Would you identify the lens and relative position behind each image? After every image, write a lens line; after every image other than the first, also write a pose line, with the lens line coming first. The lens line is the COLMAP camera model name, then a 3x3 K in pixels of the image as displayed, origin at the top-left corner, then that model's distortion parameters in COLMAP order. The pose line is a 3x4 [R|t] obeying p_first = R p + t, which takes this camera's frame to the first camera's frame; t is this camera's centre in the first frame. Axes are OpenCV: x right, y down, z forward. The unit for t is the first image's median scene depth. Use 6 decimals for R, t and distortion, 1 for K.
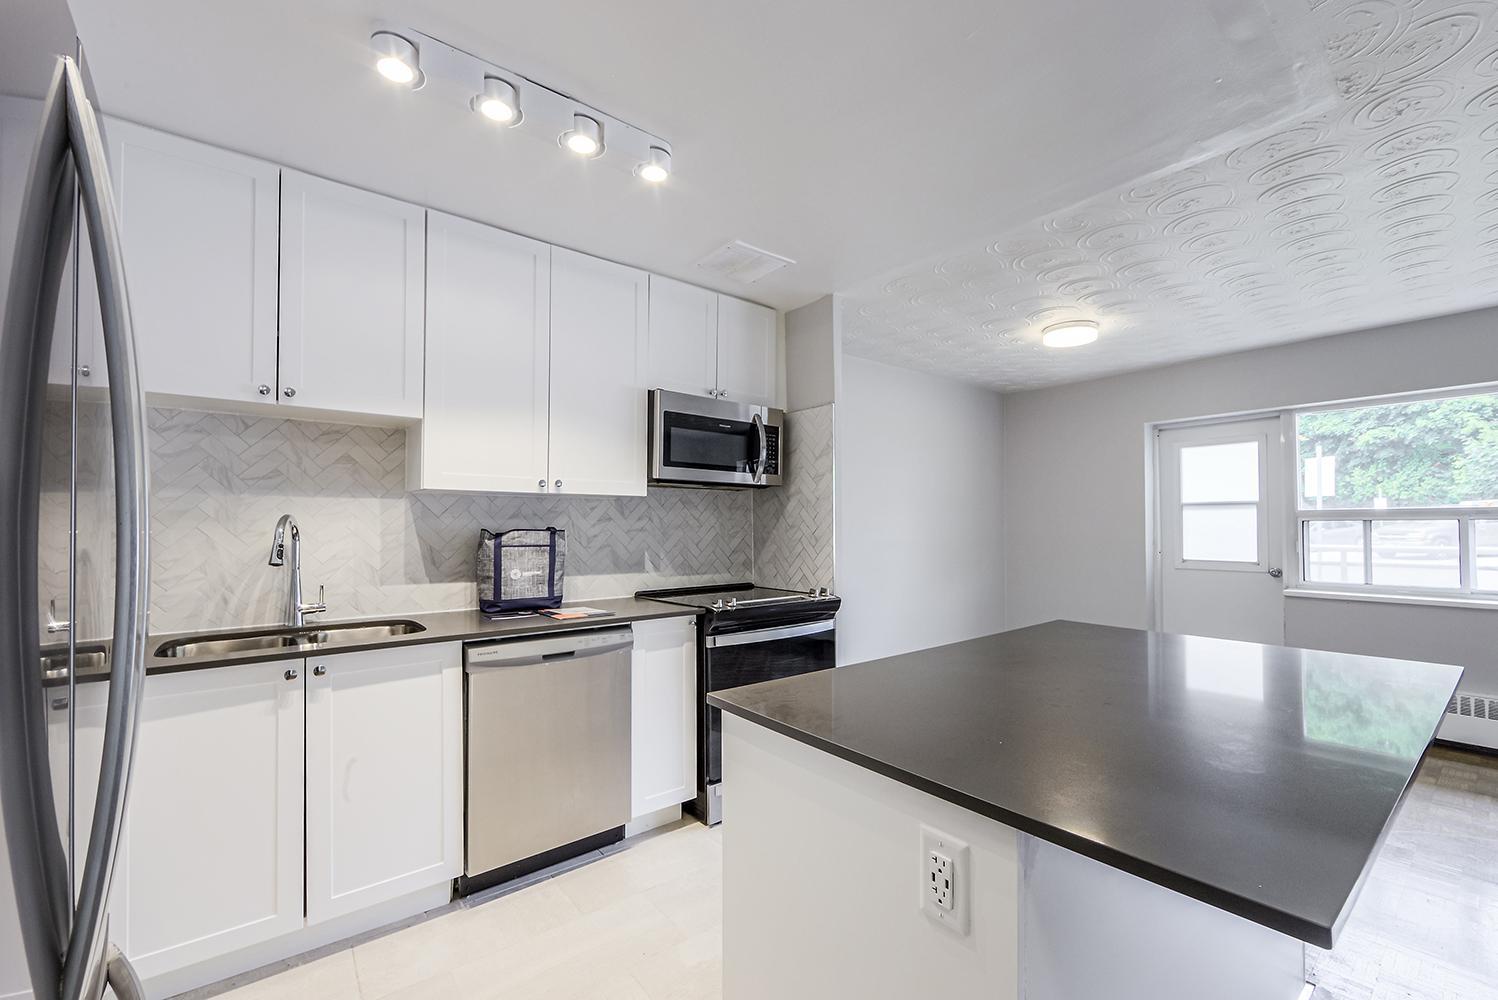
lens RADIAL K [[604.2, 0, 740.5], [0, 604.2, 515.9], [0, 0, 1]] dist [0.001093, 0.000043]
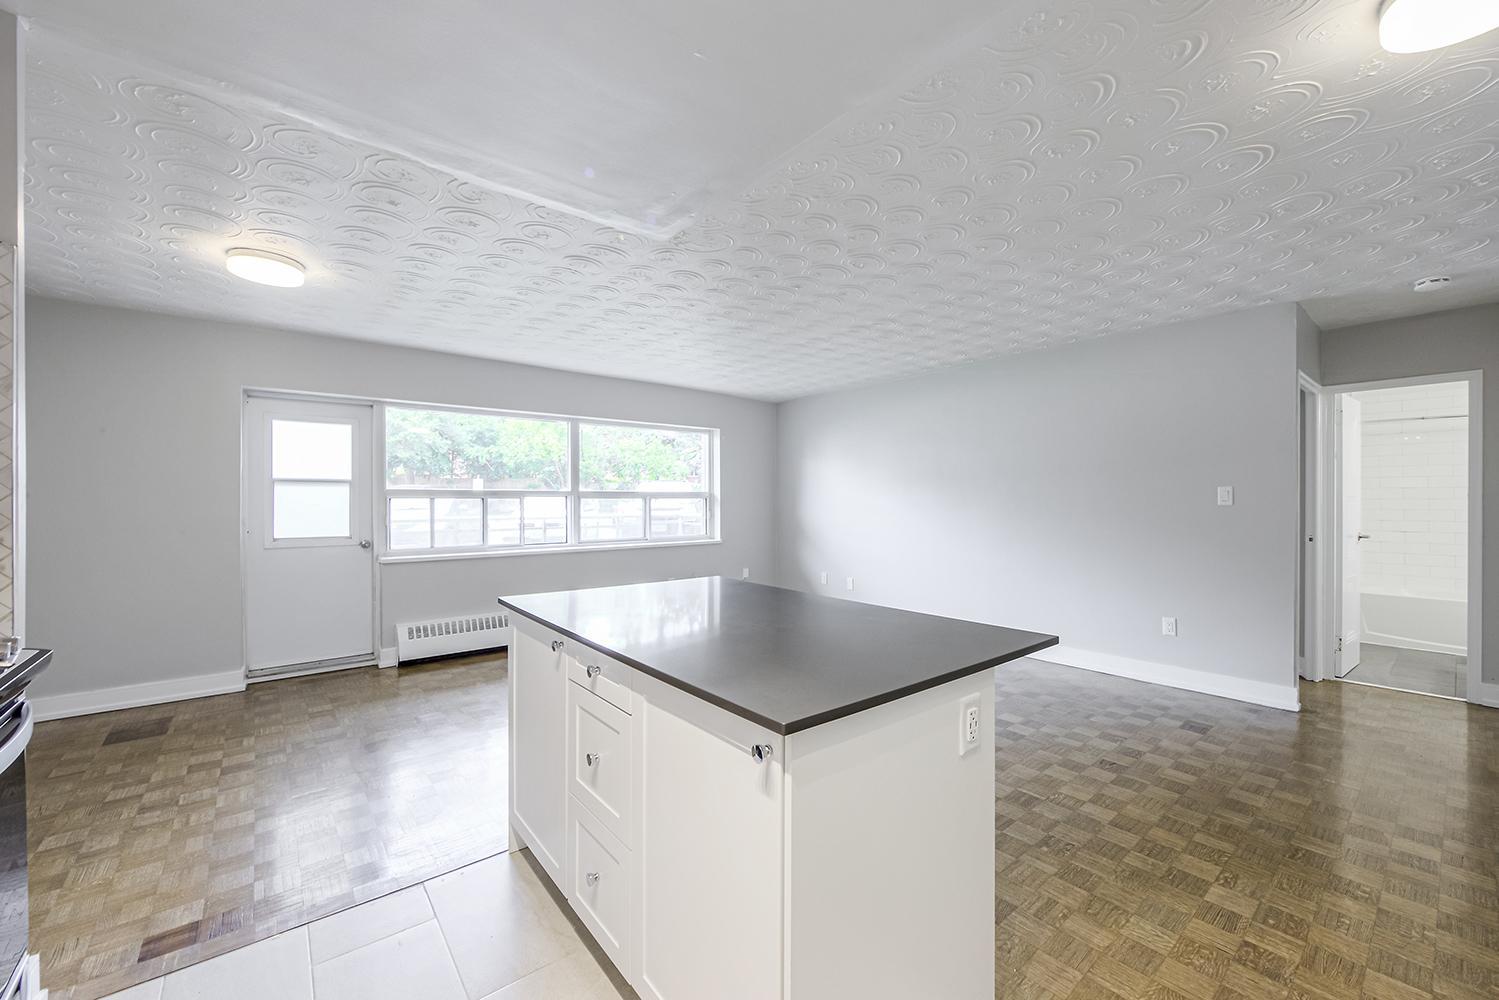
lens RADIAL K [[604.6, 0, 741.5], [0, 604.6, 498.7], [0, 0, 1]] dist [0.001093, 0.000043]
pose [[-0.011591, 0.005350, 0.999919, -0.252108], [-0.016264, 0.999852, -0.005539, 0.004446], [-0.999801, -0.016327, -0.011502, 0.326265]]
